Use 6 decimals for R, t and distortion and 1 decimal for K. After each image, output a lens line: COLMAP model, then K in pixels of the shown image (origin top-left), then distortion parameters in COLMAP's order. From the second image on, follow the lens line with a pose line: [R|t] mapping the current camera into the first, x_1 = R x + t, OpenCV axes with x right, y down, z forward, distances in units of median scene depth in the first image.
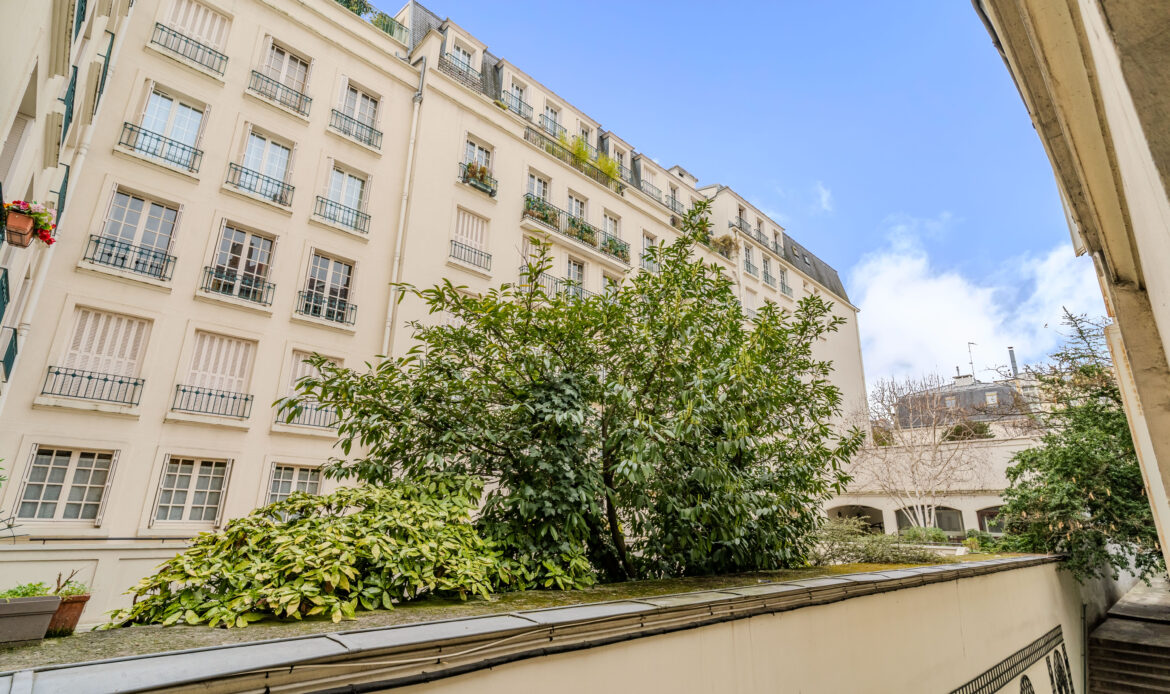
lens RADIAL K [[564.6, 0, 585.5], [0, 564.6, 351.2], [0, 0, 1]] dist [0.003202, -0.000377]
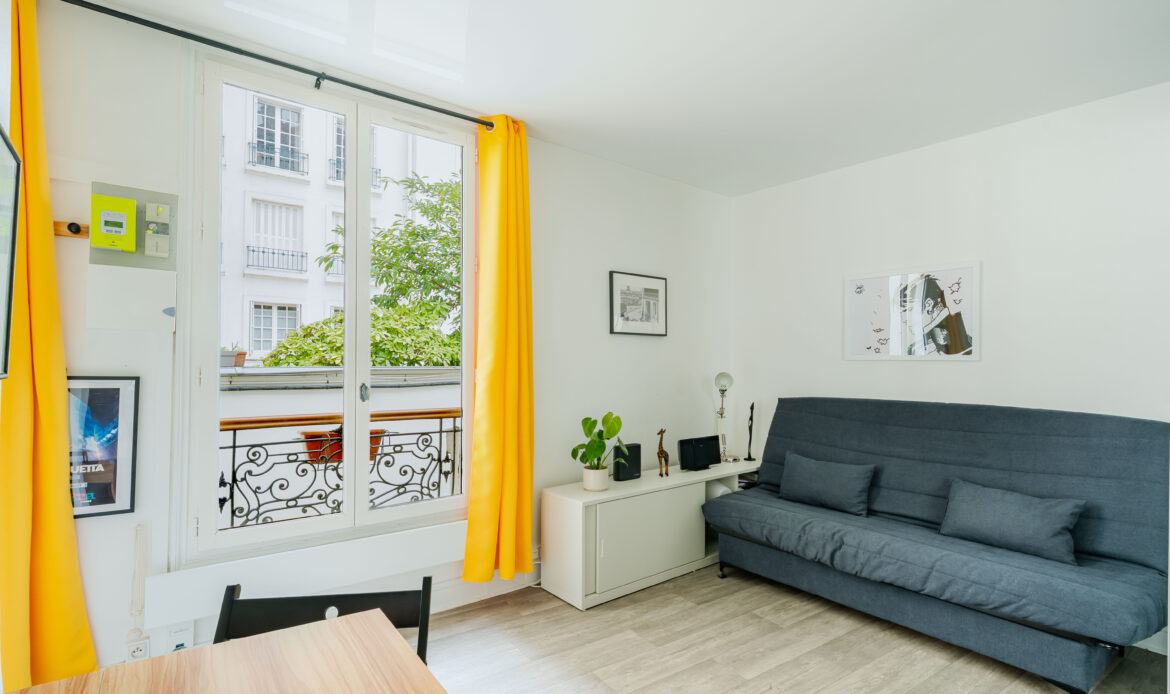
lens RADIAL K [[564.6, 0, 589.5], [0, 564.6, 369.6], [0, 0, 1]] dist [0.003202, -0.000377]
pose [[0.996538, -0.007552, -0.082796, 0.130923], [0.031504, 0.955903, 0.291988, -0.019972], [0.076940, -0.293586, 0.952831, -0.208449]]
